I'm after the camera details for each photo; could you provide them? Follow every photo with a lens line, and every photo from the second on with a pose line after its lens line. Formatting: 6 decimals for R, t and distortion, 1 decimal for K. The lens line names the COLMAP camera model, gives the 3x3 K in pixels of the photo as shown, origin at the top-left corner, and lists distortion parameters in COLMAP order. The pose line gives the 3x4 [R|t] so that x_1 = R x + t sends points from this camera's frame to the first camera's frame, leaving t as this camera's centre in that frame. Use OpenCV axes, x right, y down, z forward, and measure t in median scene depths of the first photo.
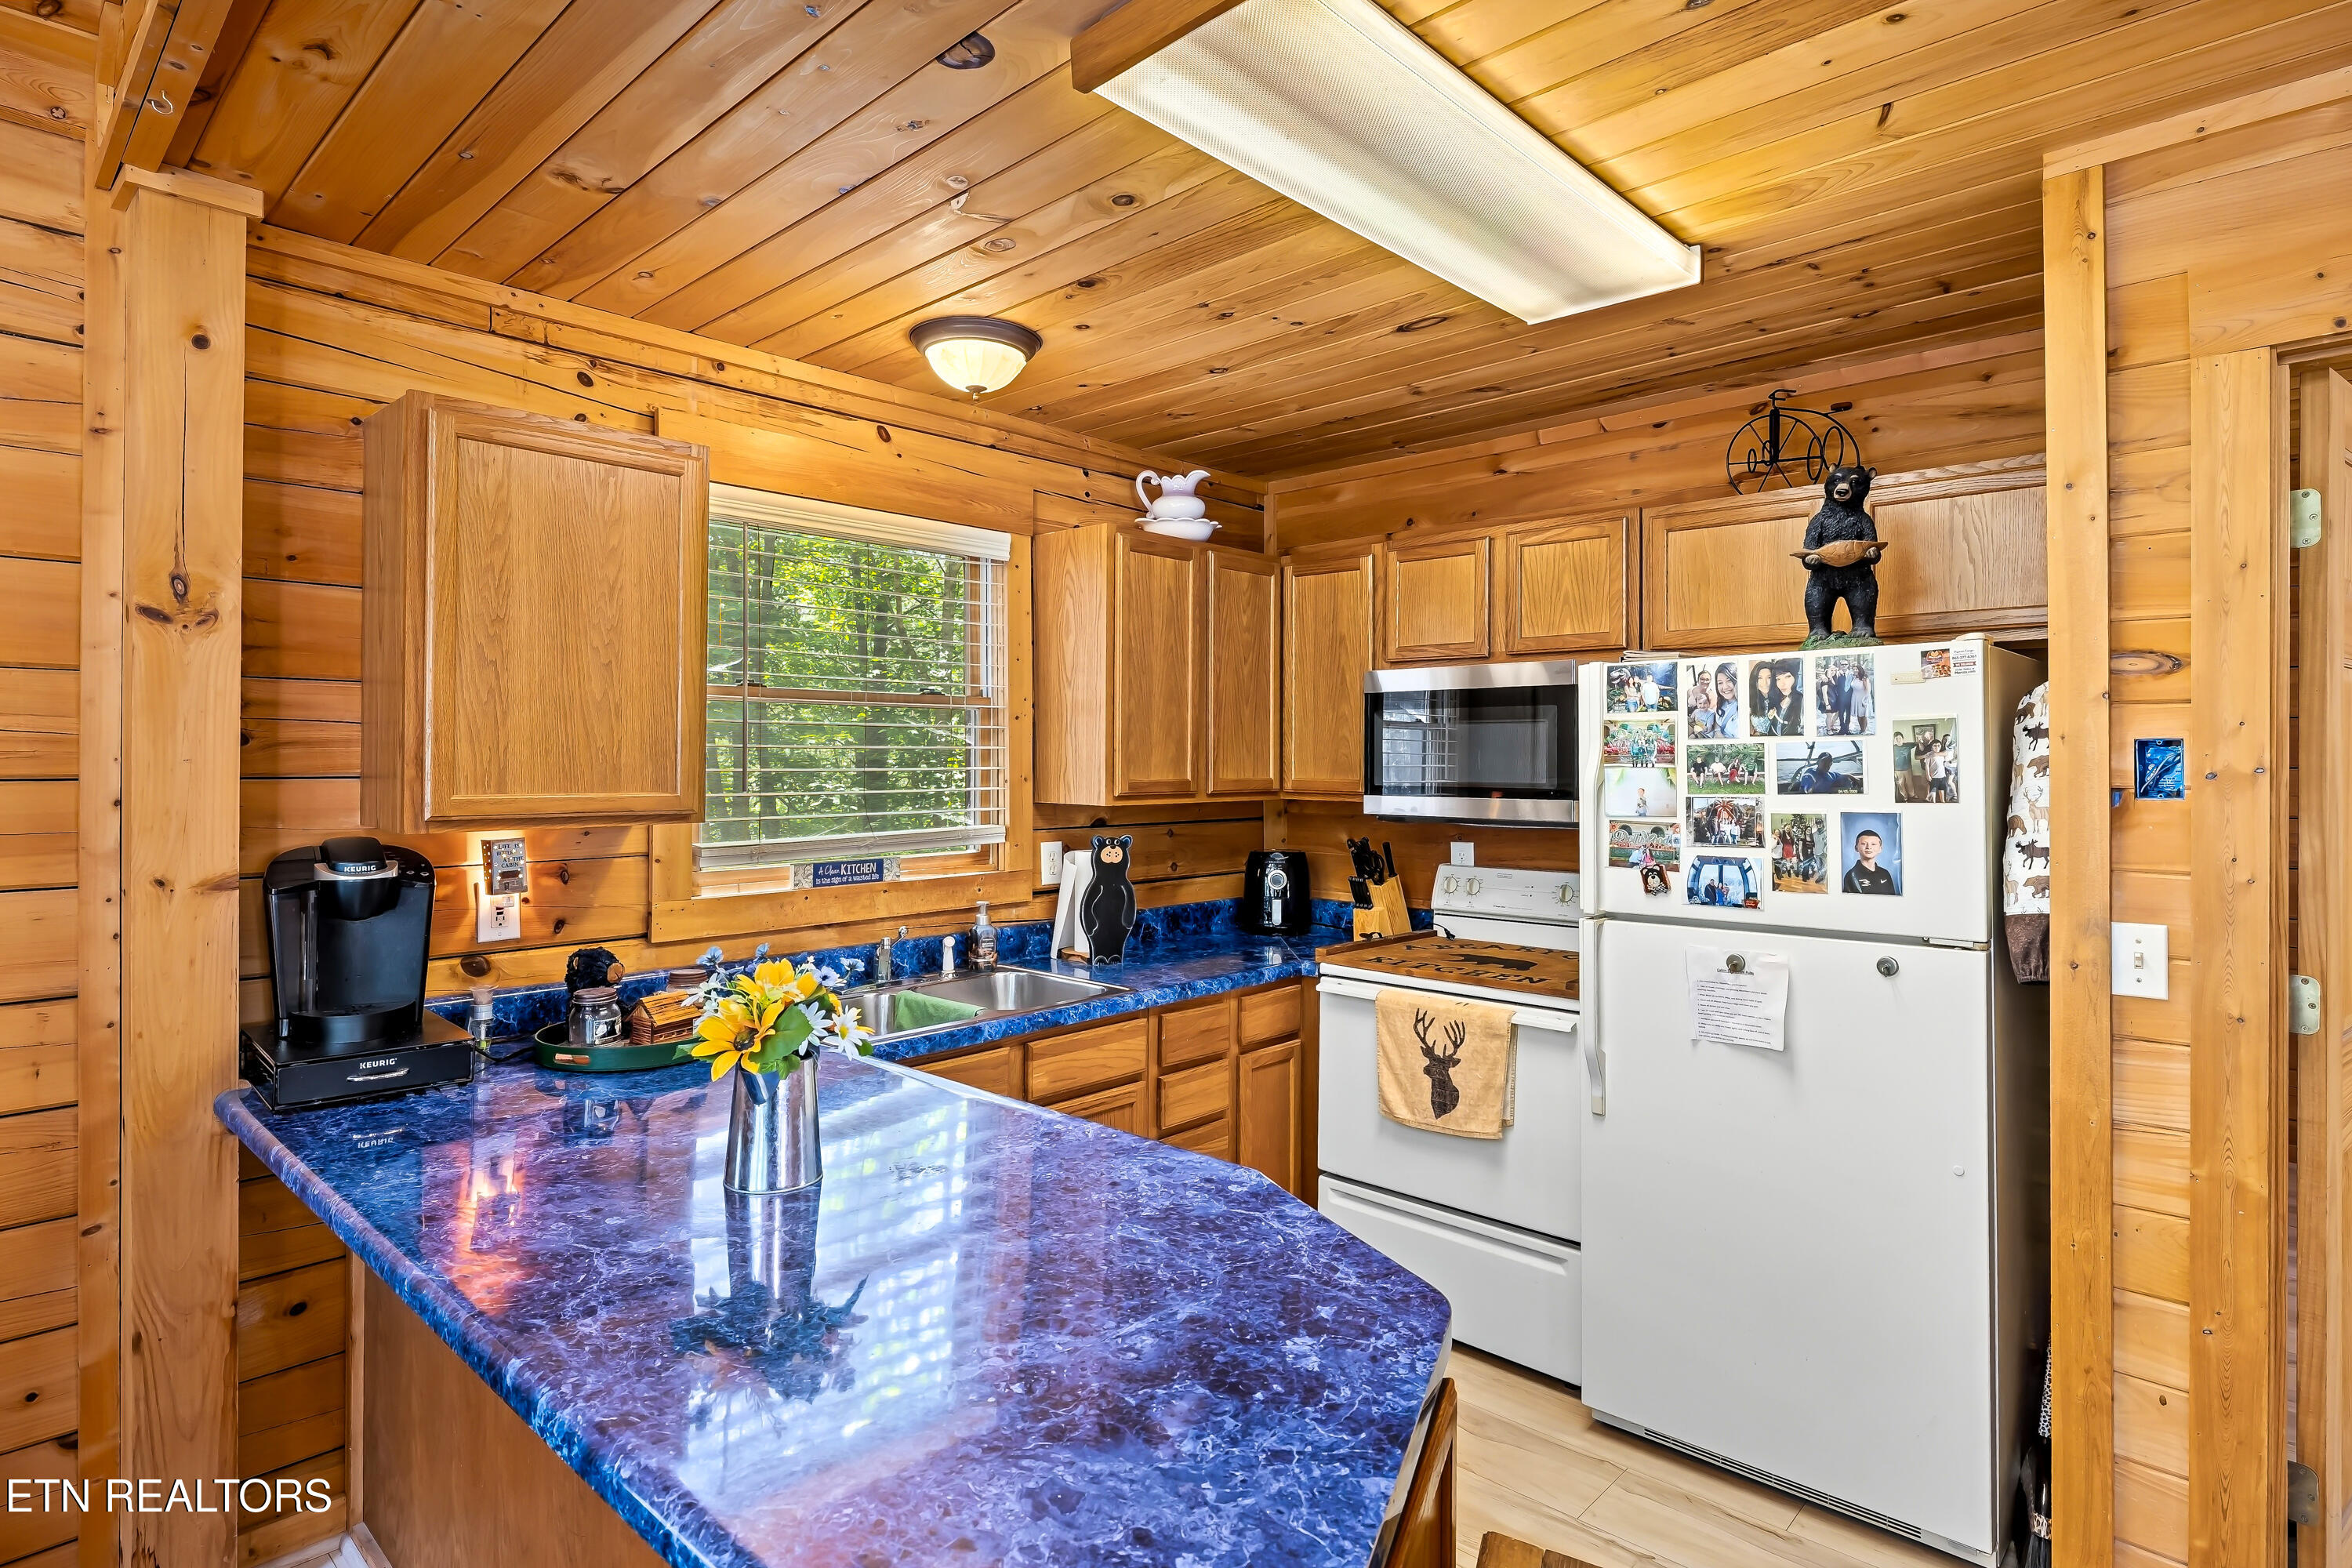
lens RADIAL K [[1218.7, 0, 1193.6], [0, 1218.7, 755.5], [0, 0, 1]] dist [-0.006325, 0.001332]
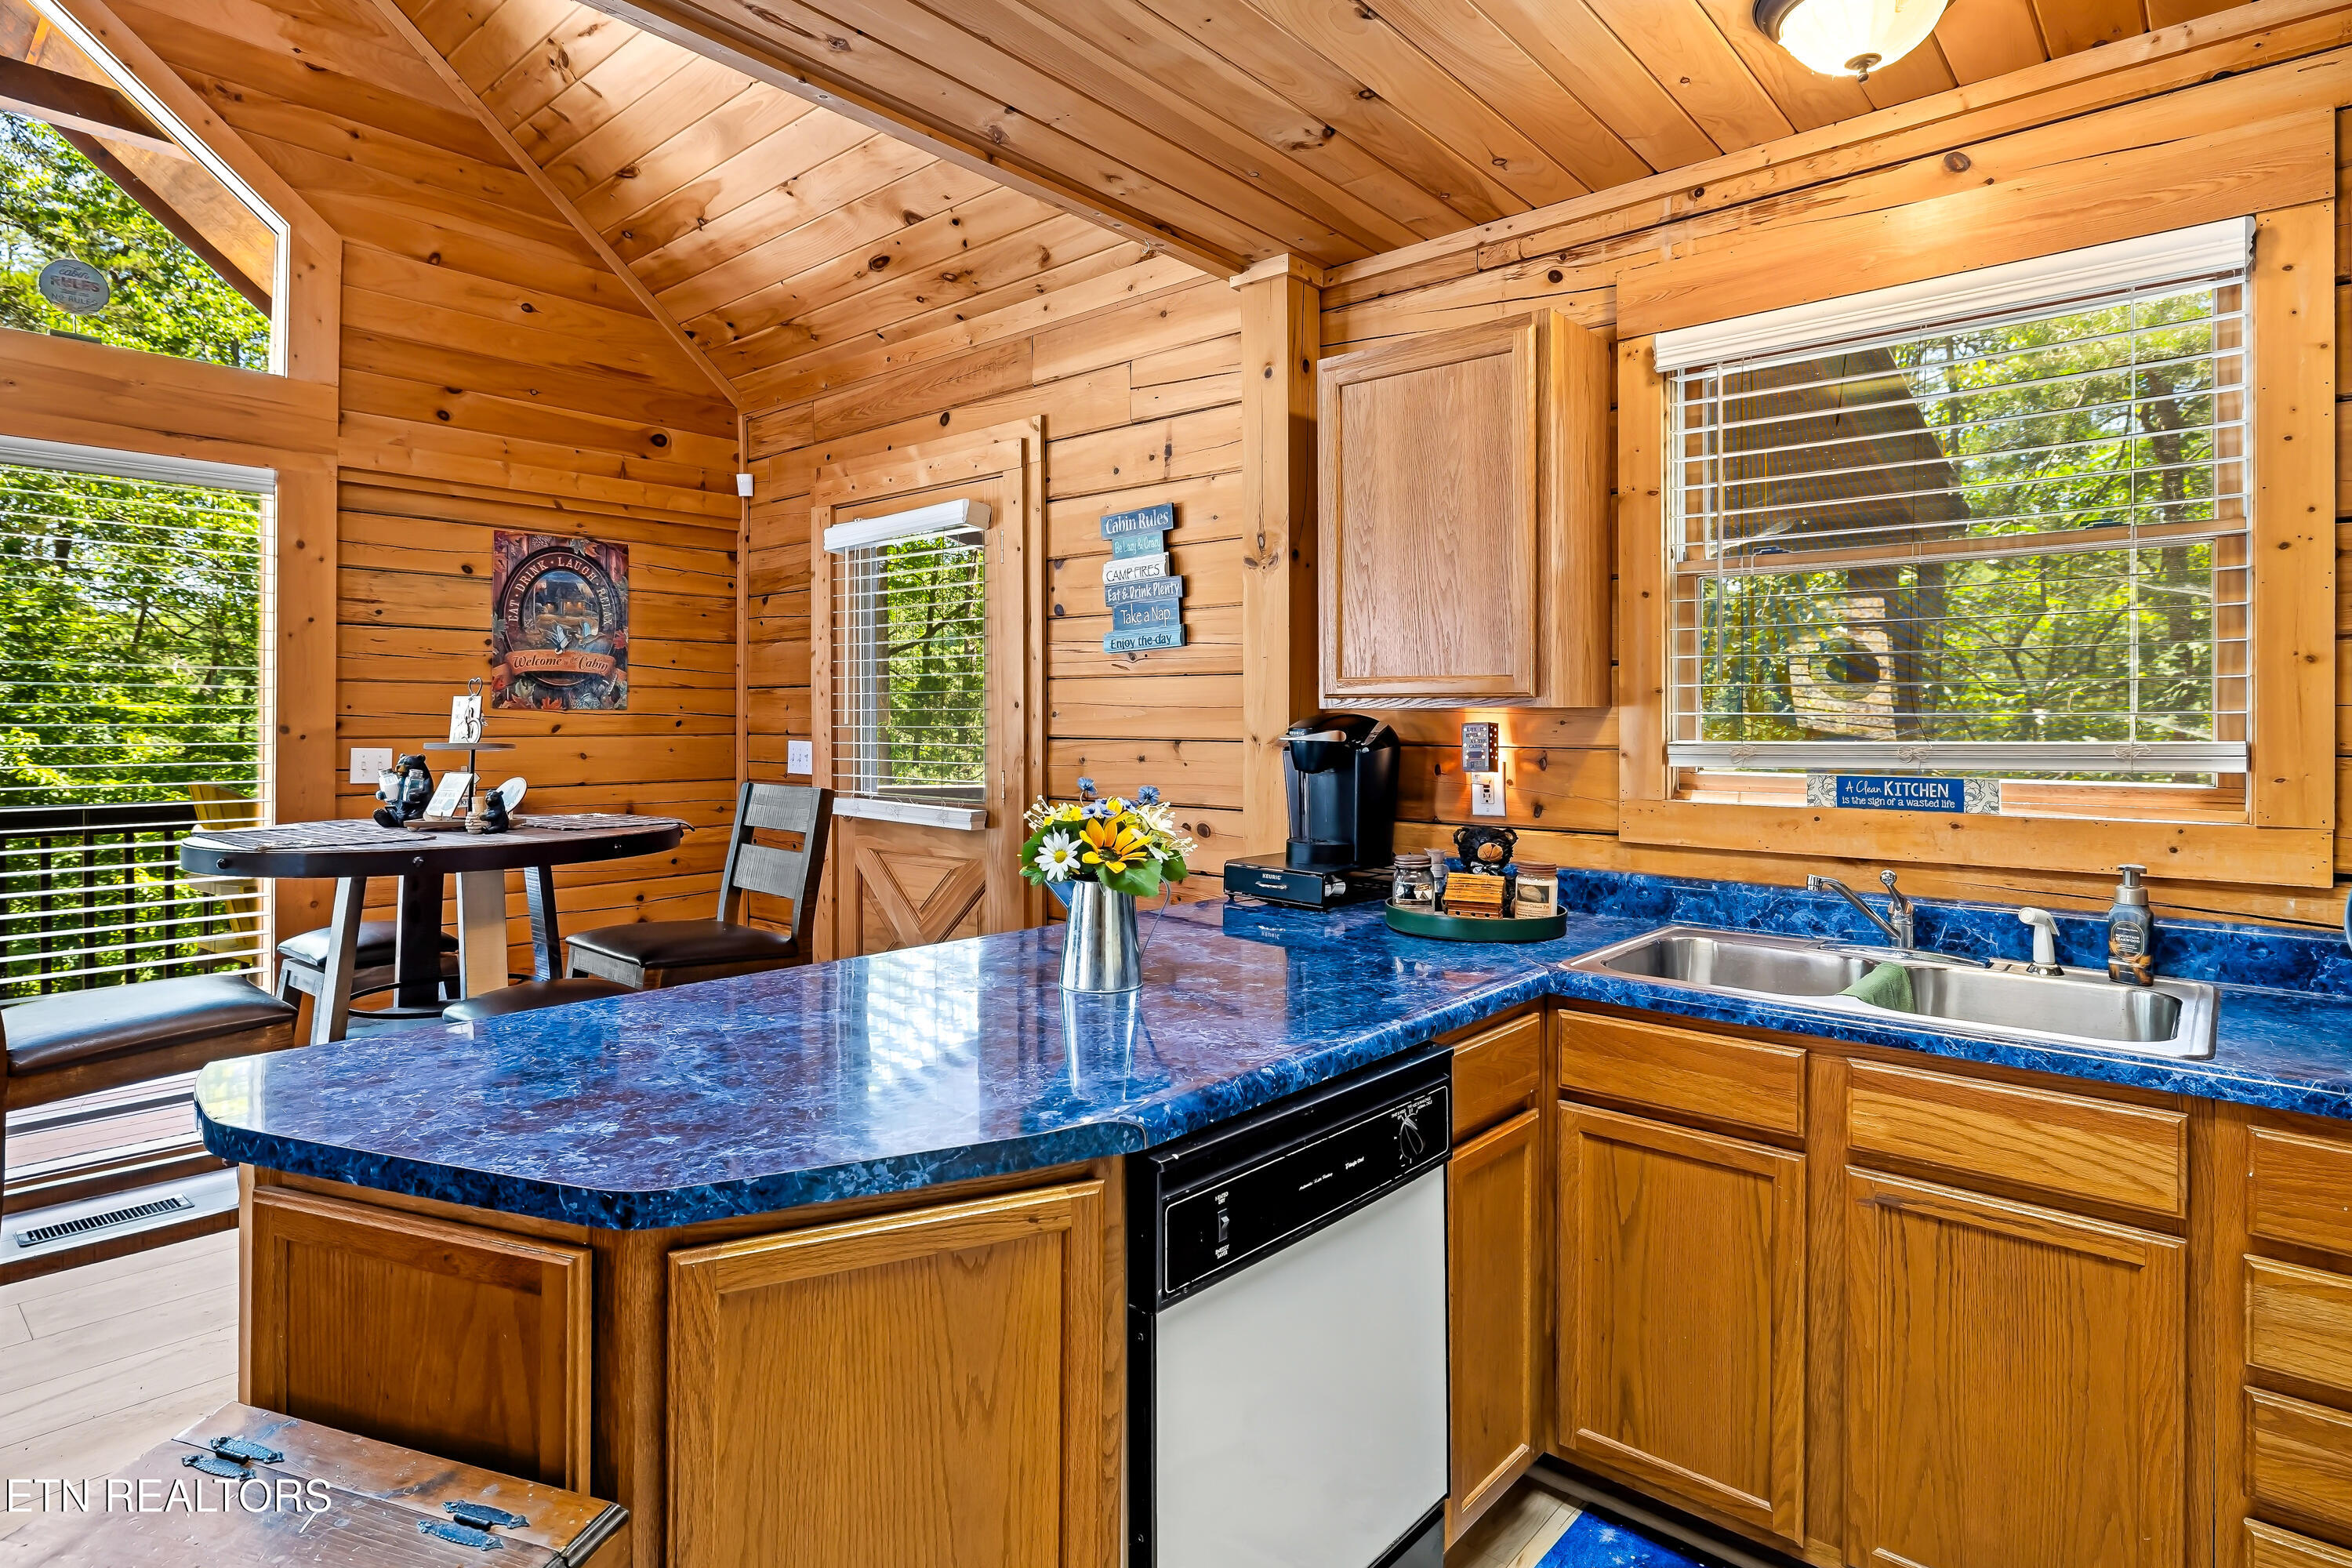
lens RADIAL K [[1218.7, 0, 1170.4], [0, 1218.7, 711.8], [0, 0, 1]] dist [-0.006325, 0.001332]
pose [[0.023067, -0.007217, -0.999708, 0.503469], [-0.000439, 0.999974, -0.007229, 0.062162], [0.999734, 0.000606, 0.023063, 0.648155]]
